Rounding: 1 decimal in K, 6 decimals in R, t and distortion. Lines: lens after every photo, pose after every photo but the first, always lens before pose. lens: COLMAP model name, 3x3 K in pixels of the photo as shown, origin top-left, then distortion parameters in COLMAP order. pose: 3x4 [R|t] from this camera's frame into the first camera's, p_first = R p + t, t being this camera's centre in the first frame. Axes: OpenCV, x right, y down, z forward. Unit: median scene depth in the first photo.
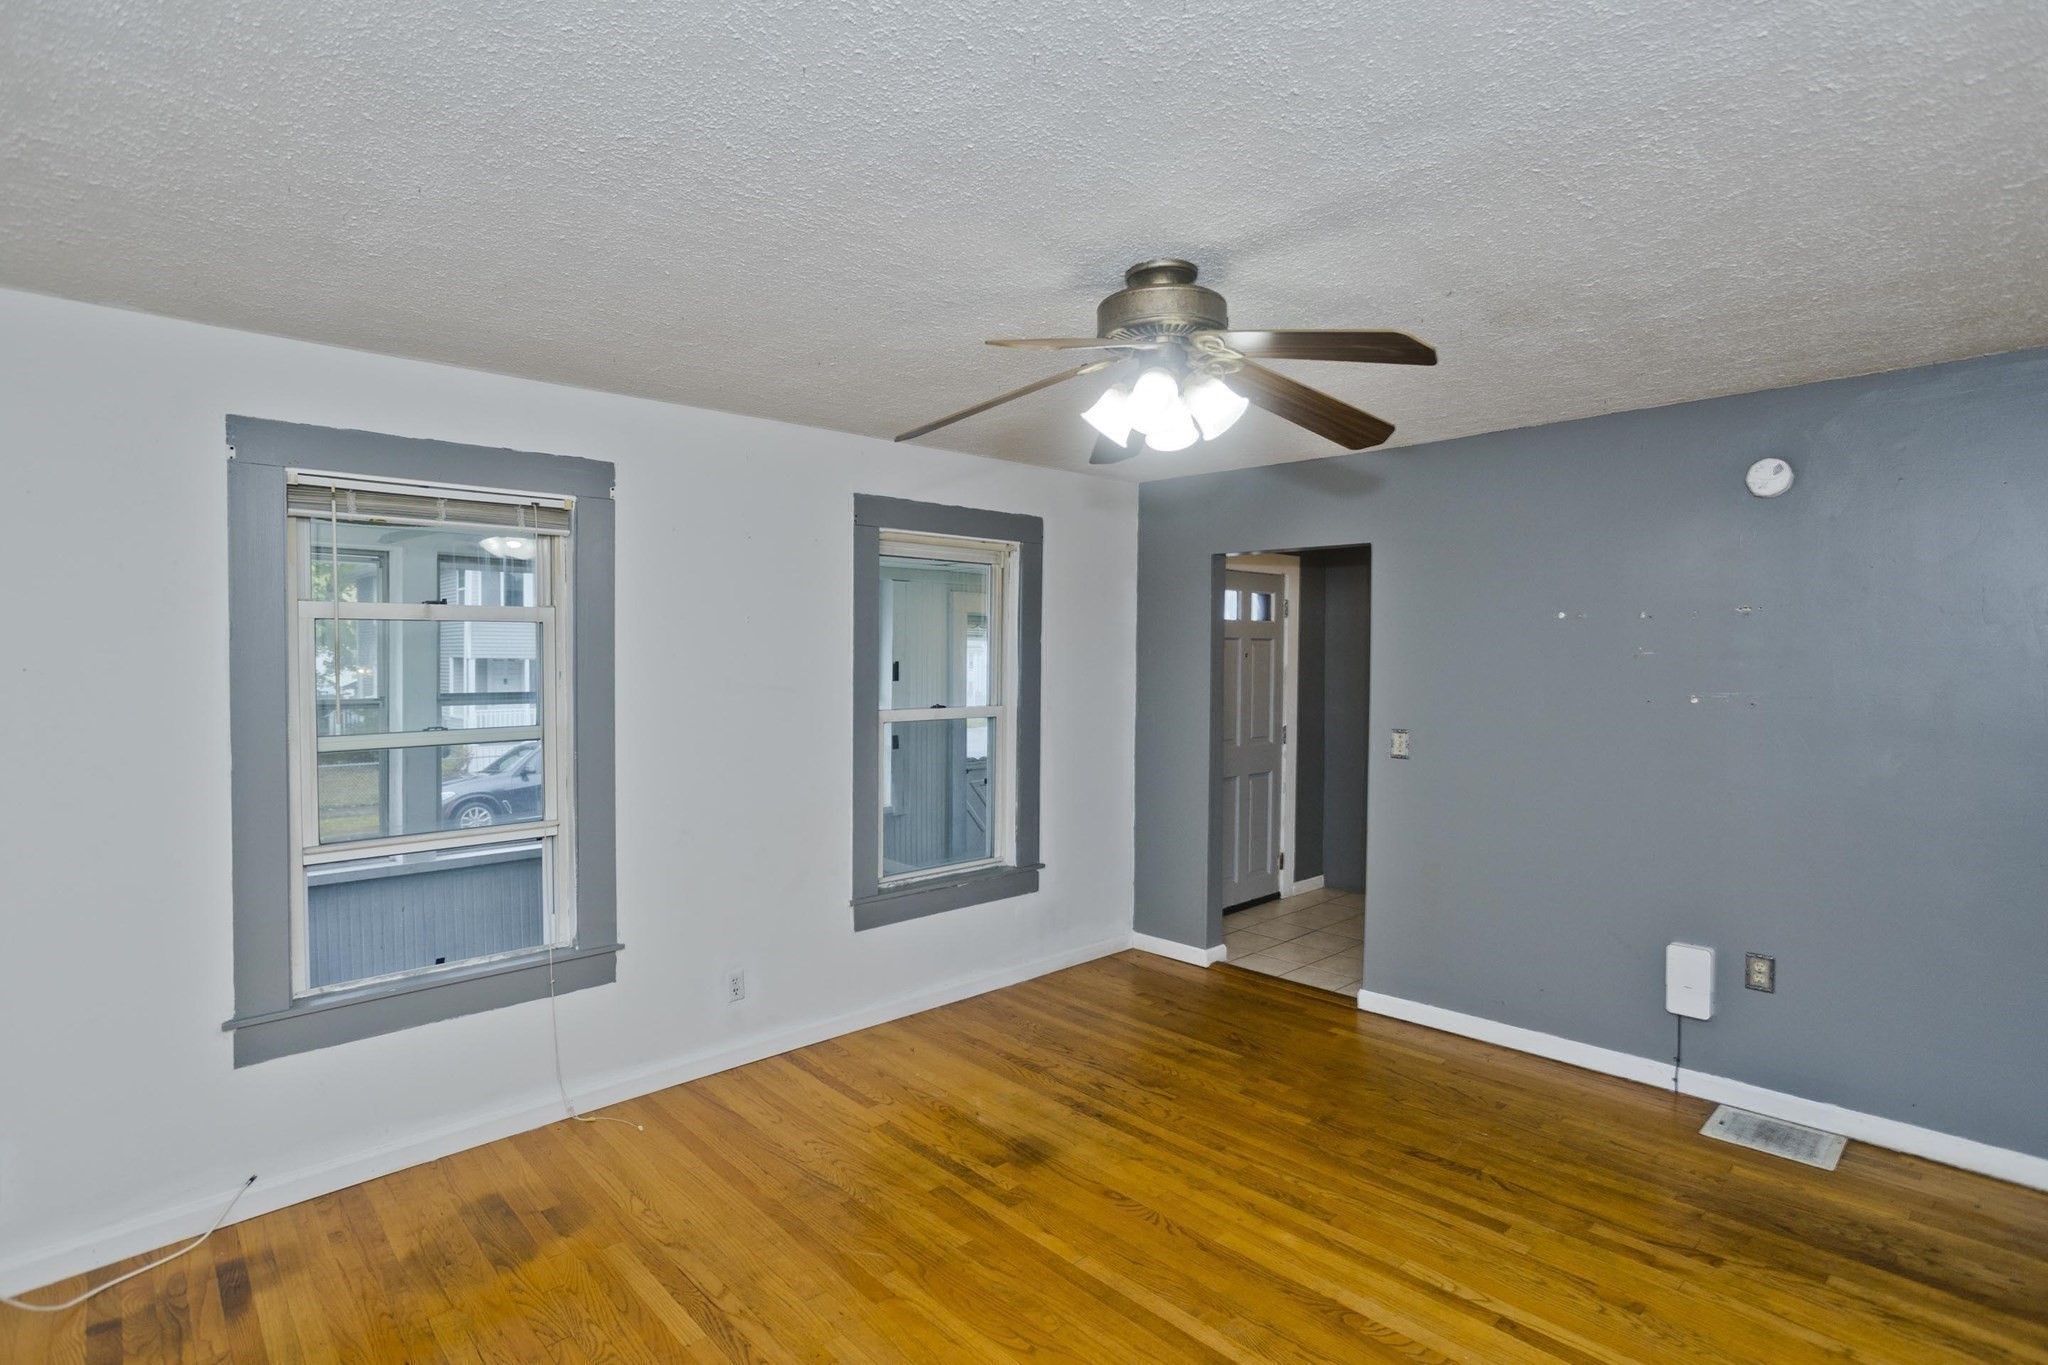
lens RADIAL K [[1006.1, 0, 1022.1], [0, 1006.1, 679.3], [0, 0, 1]] dist [-0.034151, 0.021106]
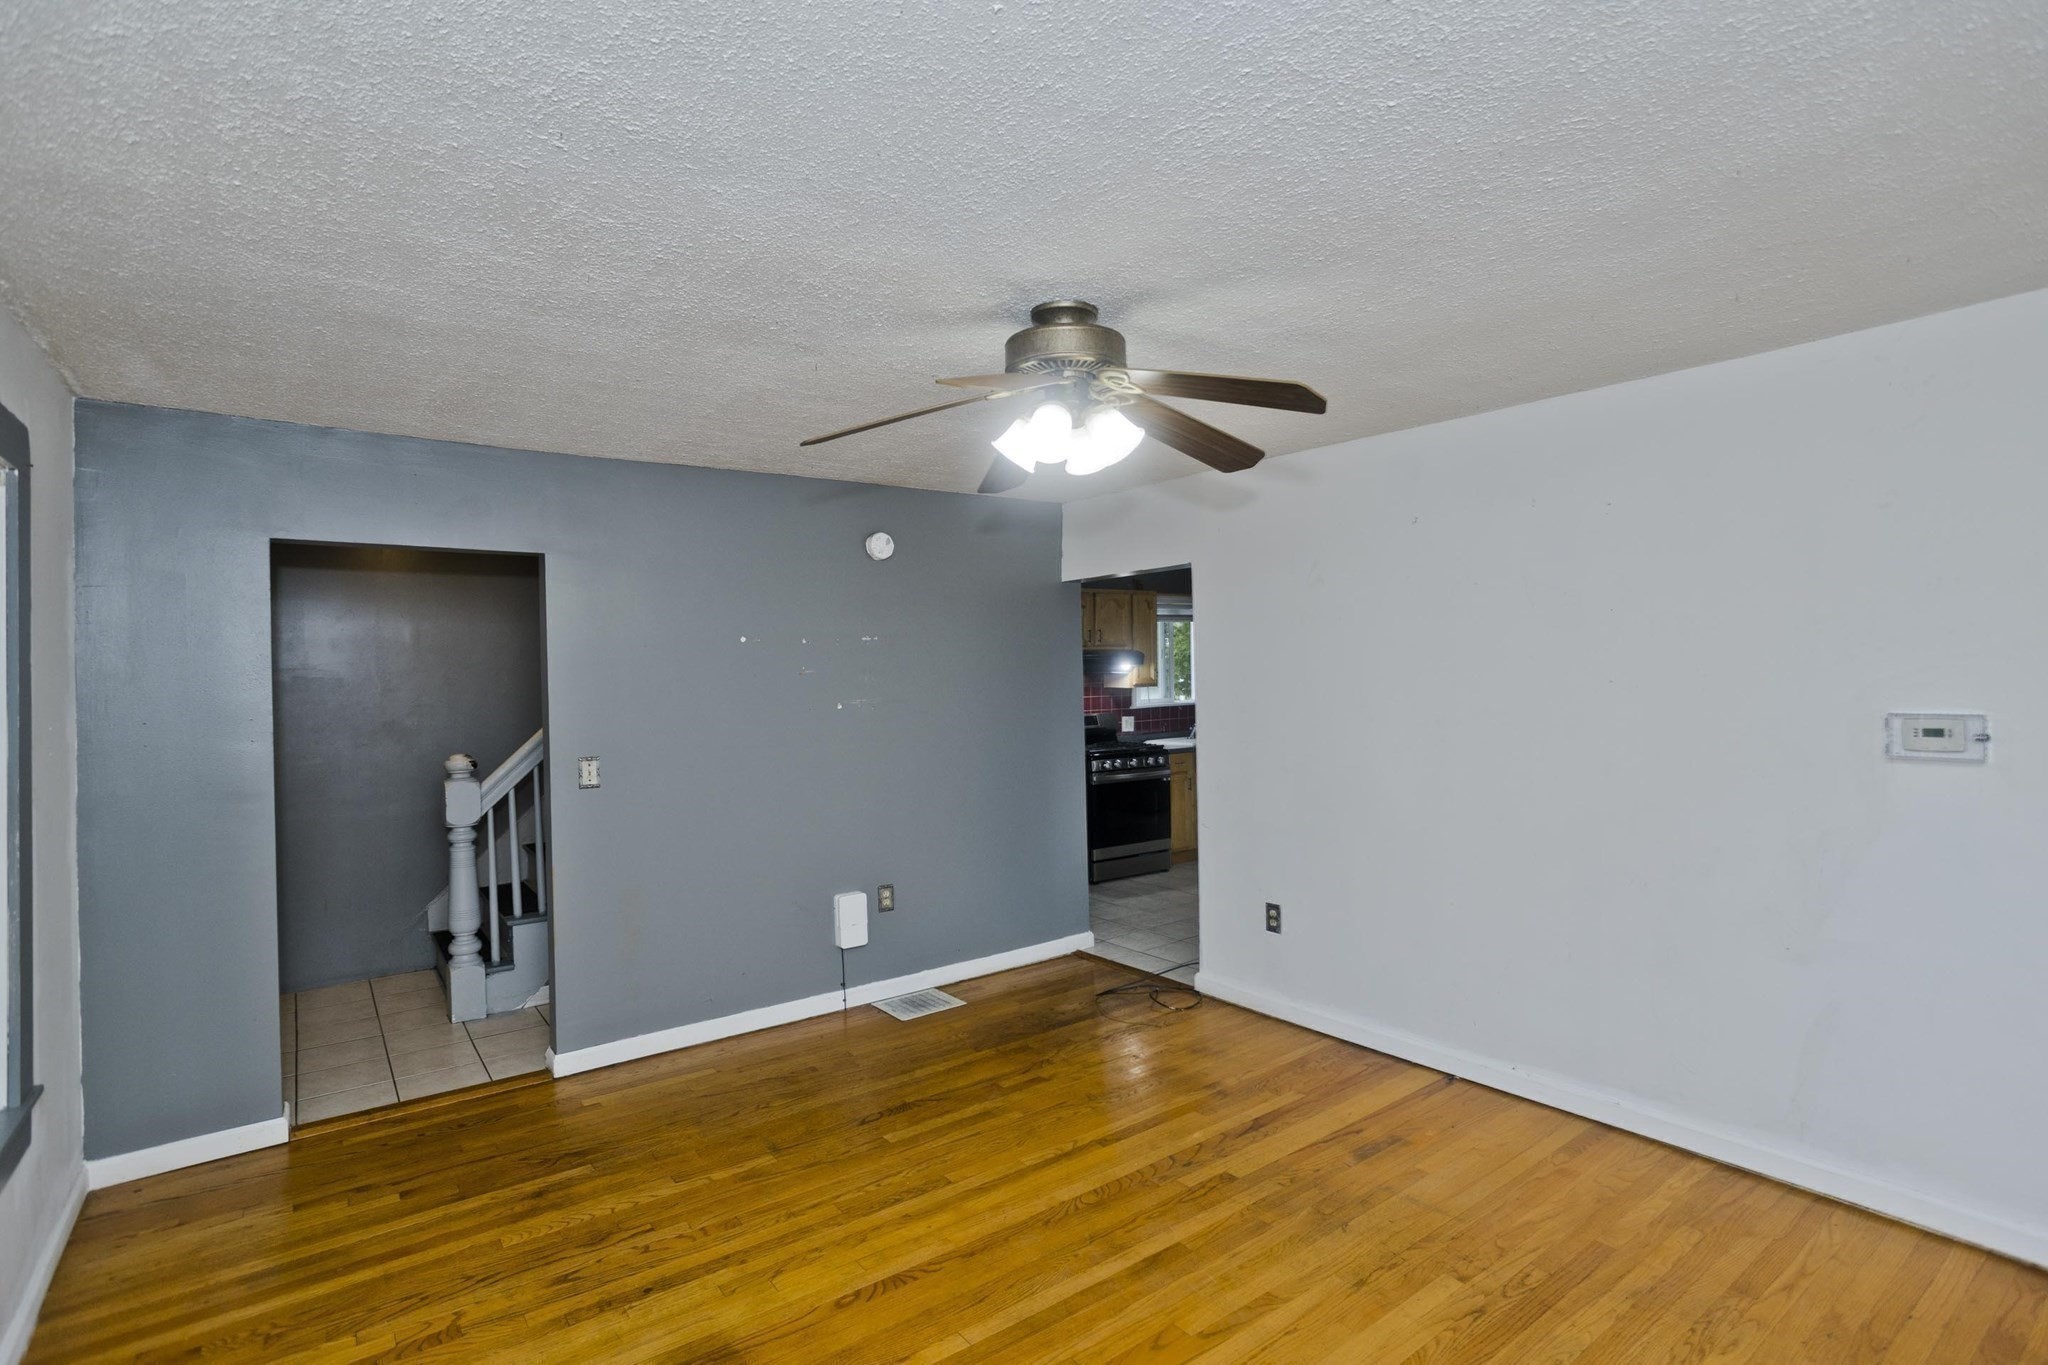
lens RADIAL K [[1006.1, 0, 1027.9], [0, 1006.1, 669.7], [0, 0, 1]] dist [-0.034151, 0.021106]
pose [[0.118085, -0.007174, 0.992978, -0.622930], [0.036923, 0.999314, 0.002829, -0.023373], [-0.992317, 0.036330, 0.118269, 0.601307]]
